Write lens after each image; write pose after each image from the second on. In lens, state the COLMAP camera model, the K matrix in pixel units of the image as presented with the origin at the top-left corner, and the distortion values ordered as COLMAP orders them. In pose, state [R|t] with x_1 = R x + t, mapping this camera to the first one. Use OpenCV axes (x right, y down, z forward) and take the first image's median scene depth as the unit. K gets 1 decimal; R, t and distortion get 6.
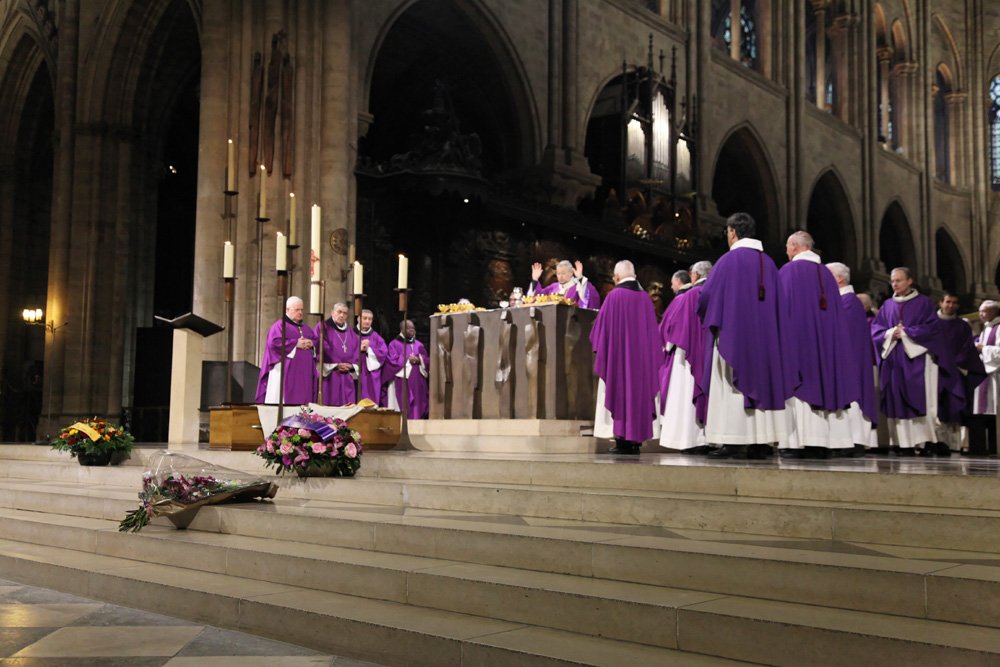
lens RADIAL K [[1049.4, 0, 500.0], [0, 1049.4, 333.5], [0, 0, 1]] dist [0.028148, 0.001344]
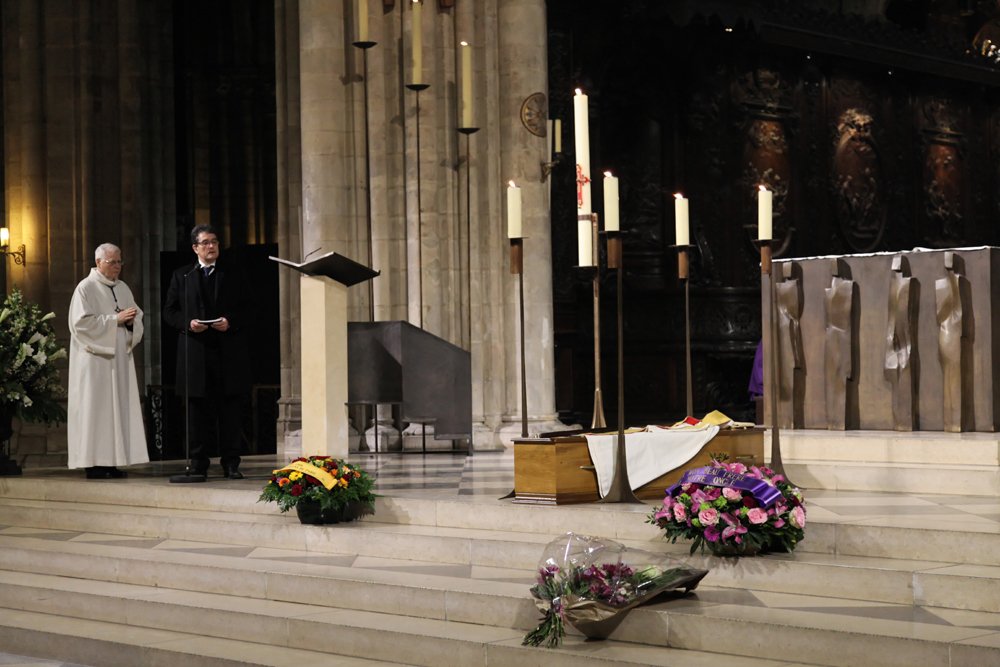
lens RADIAL K [[1929.0, 0, 492.2], [0, 1929.0, 338.1], [0, 0, 1]] dist [0.048495, -0.114419]
pose [[0.997796, -0.026194, -0.060963, -0.113075], [0.031037, 0.996319, 0.079905, -0.048924], [0.058646, -0.081621, 0.994937, -0.113811]]
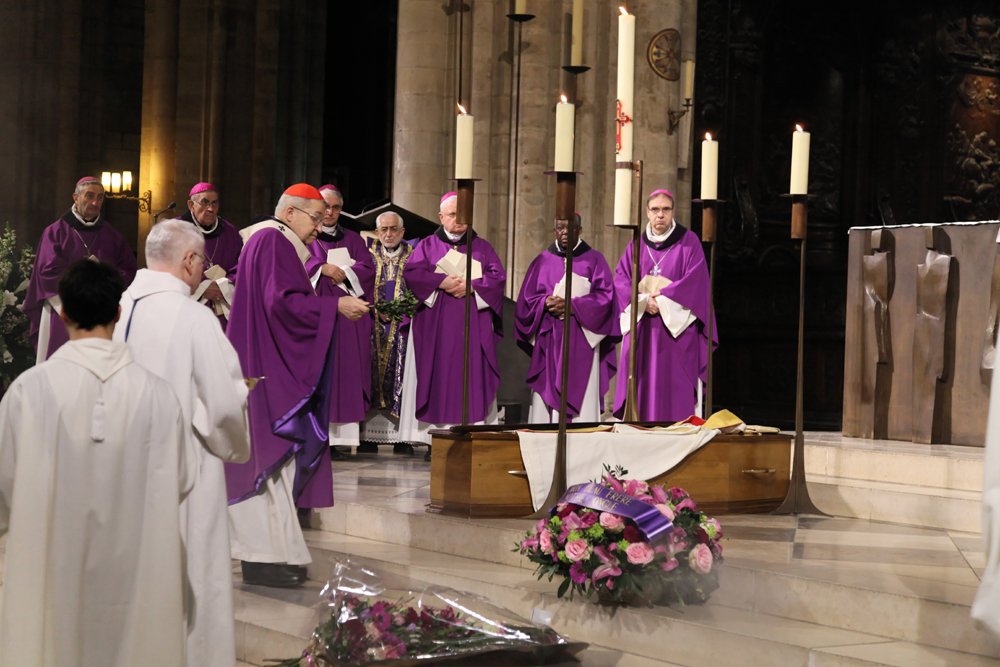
lens RADIAL K [[1984.5, 0, 488.8], [0, 1984.5, 336.9], [0, 0, 1]] dist [0.054846, -0.085325]
pose [[0.973058, 0.022180, -0.229490, -0.010347], [-0.002187, 0.996205, 0.087008, -0.034046], [0.230549, -0.084162, 0.969414, 0.023093]]
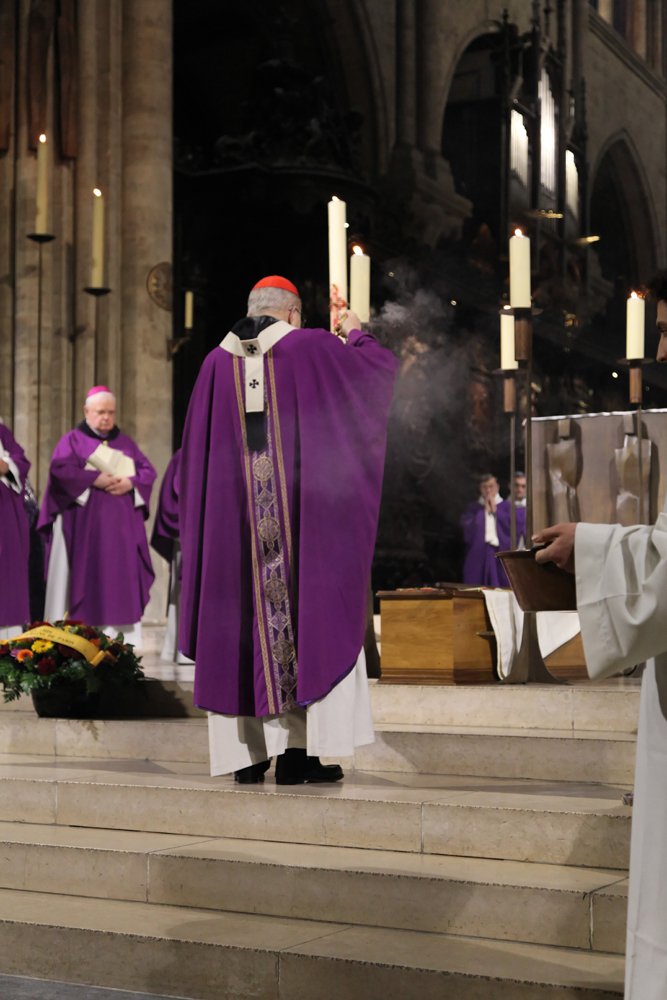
lens RADIAL K [[1616.1, 0, 336.7], [0, 1616.1, 522.9], [0, 0, 1]] dist [0.032468, -0.044605]
pose [[0.978147, 0.006253, 0.207819, -0.237281], [-0.012721, 0.999475, 0.029799, 0.009022], [-0.207524, -0.031791, 0.977713, 0.155820]]
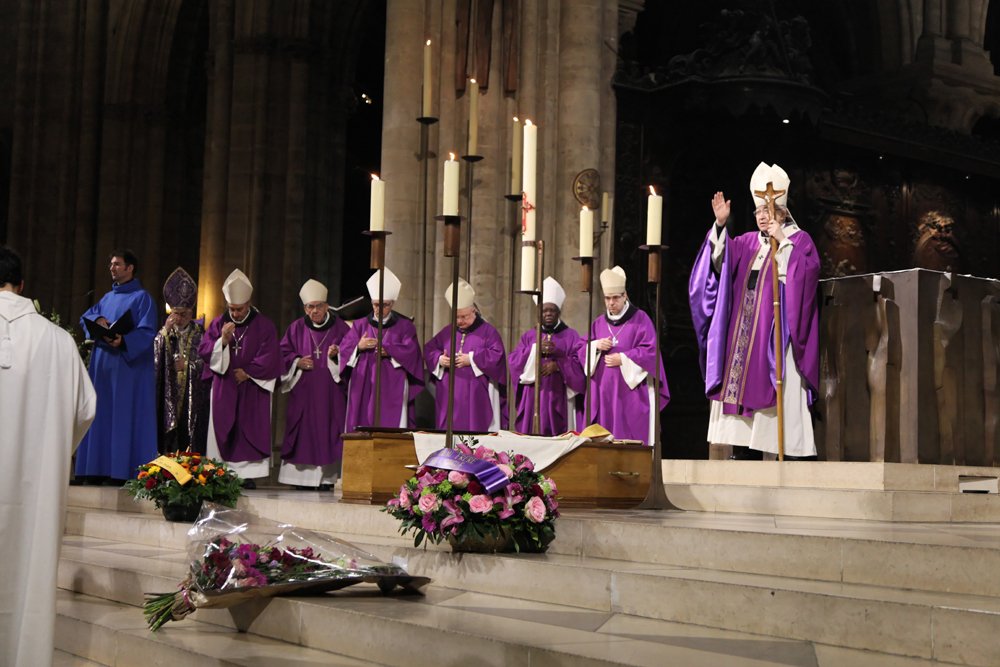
lens RADIAL K [[1485.3, 0, 500.0], [0, 1485.3, 333.5], [0, 0, 1]] dist [0.031426, 0.031854]
pose [[0.971008, -0.004731, -0.239000, 0.016241], [0.003859, 0.999984, -0.004119, 0.007031], [0.239016, 0.003077, 0.971011, 0.081301]]
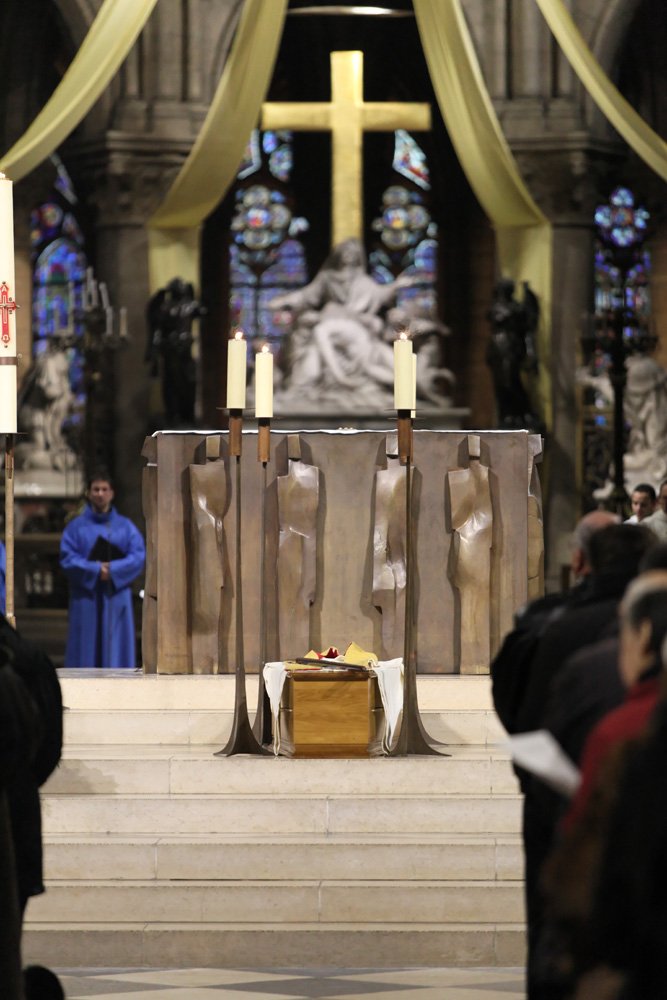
lens RADIAL K [[5457.4, 0, 333.5], [0, 5457.4, 500.0], [0, 0, 1]] dist [0.241950, -1.846910]
pose [[0.765728, -0.001709, 0.643162, -1.048158], [-0.054373, 0.996245, 0.067382, -0.103693], [-0.640862, -0.086566, 0.762760, -0.549676]]
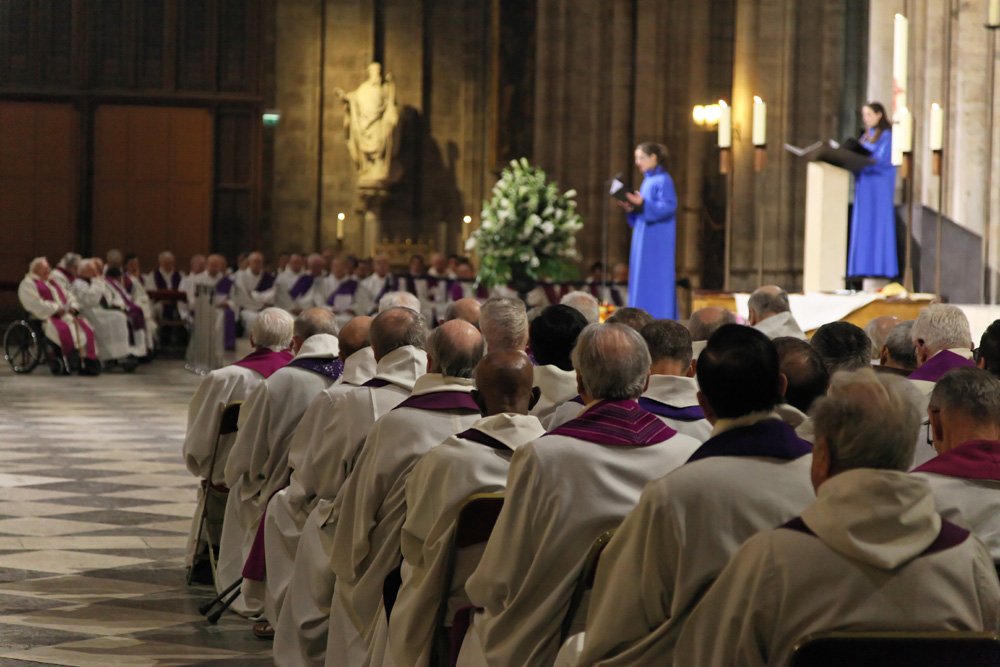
lens RADIAL K [[2761.3, 0, 500.0], [0, 2761.3, 333.5], [0, 0, 1]] dist [0.094200, 0.104711]
pose [[0.822341, 0.026326, -0.568386, 0.498927], [0.040386, 0.993709, 0.104457, -0.080968], [0.567560, -0.108854, 0.816104, -0.550662]]
